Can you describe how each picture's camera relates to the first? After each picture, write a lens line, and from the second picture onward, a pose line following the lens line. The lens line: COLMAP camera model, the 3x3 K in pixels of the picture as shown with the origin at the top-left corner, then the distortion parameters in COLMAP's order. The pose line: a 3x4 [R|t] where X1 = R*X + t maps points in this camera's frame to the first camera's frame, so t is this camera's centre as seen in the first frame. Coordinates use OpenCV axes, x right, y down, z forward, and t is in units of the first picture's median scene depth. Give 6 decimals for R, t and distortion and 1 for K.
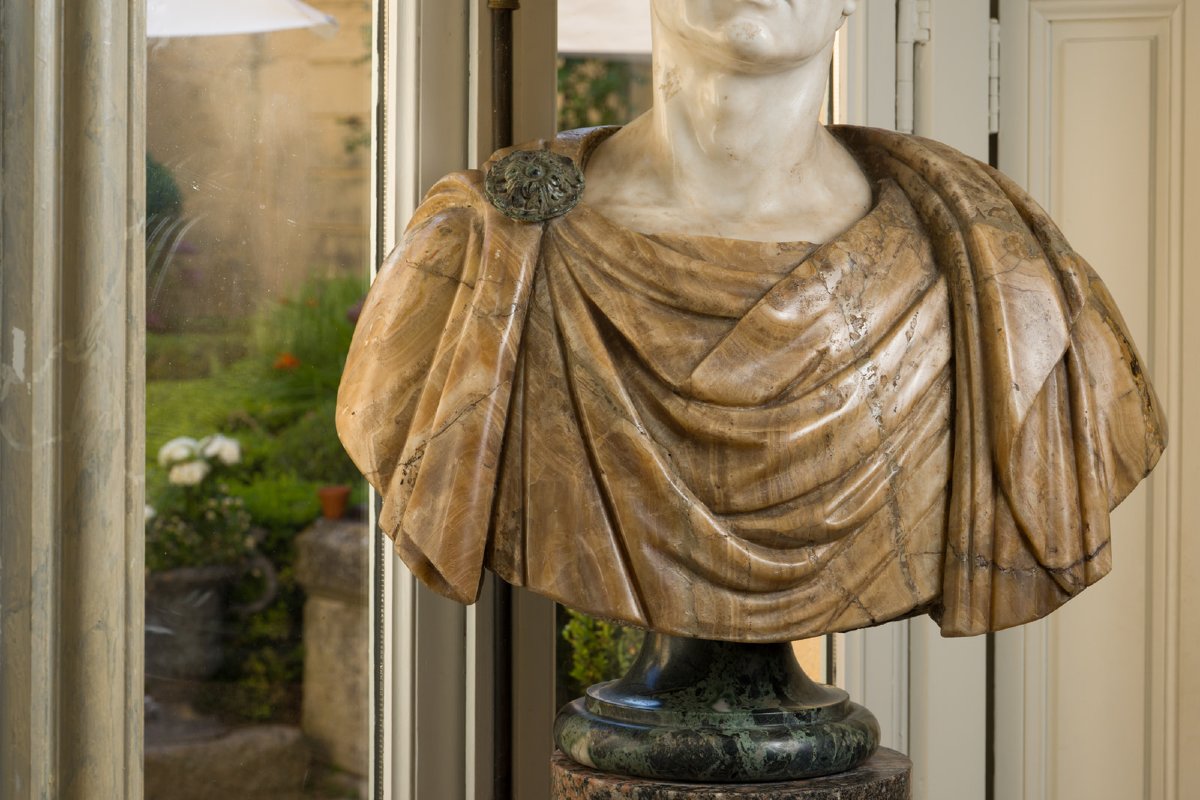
lens RADIAL K [[2723.1, 0, 618.2], [0, 2723.1, 349.9], [0, 0, 1]] dist [-0.013307, 0.000000]
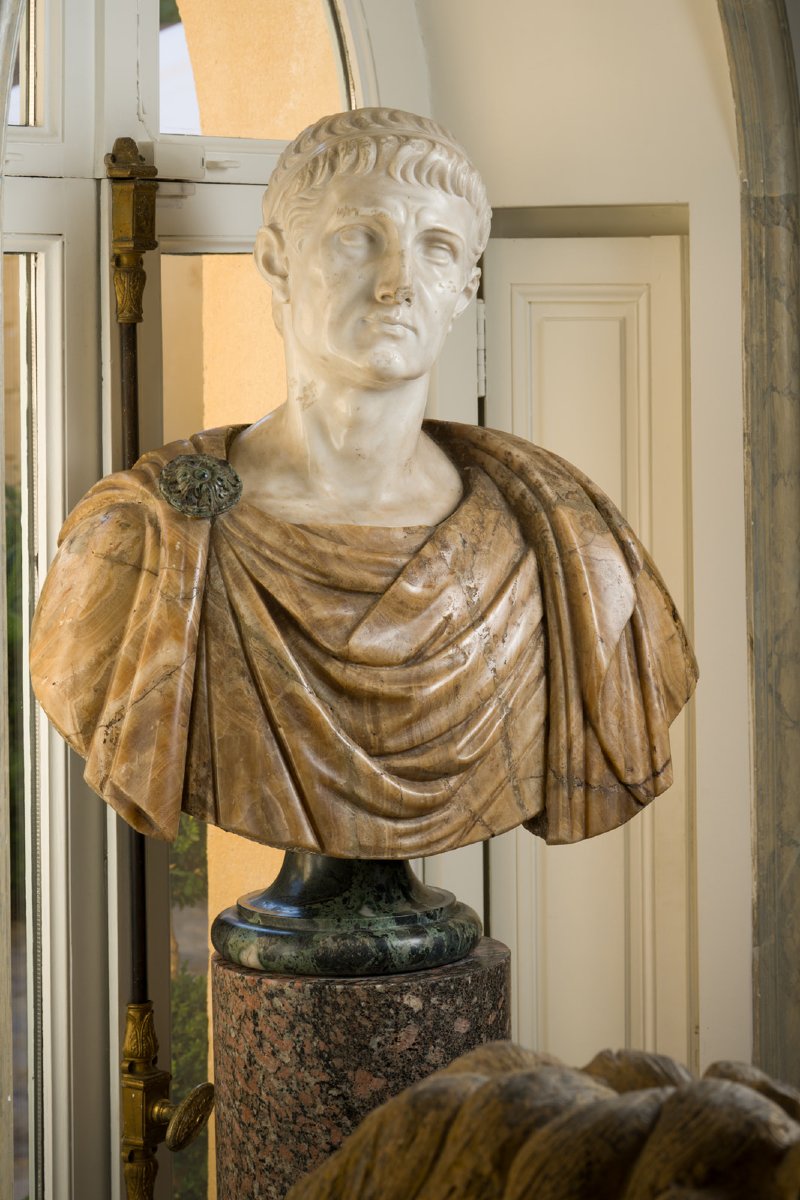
lens RADIAL K [[2693.3, 0, 447.6], [0, 2693.3, 526.2], [0, 0, 1]] dist [-0.054888, 0.000000]
pose [[0.974137, -0.031610, 0.223734, -0.191505], [0.029617, 0.999486, 0.012259, -0.054466], [-0.224007, -0.005316, 0.974573, -0.172773]]
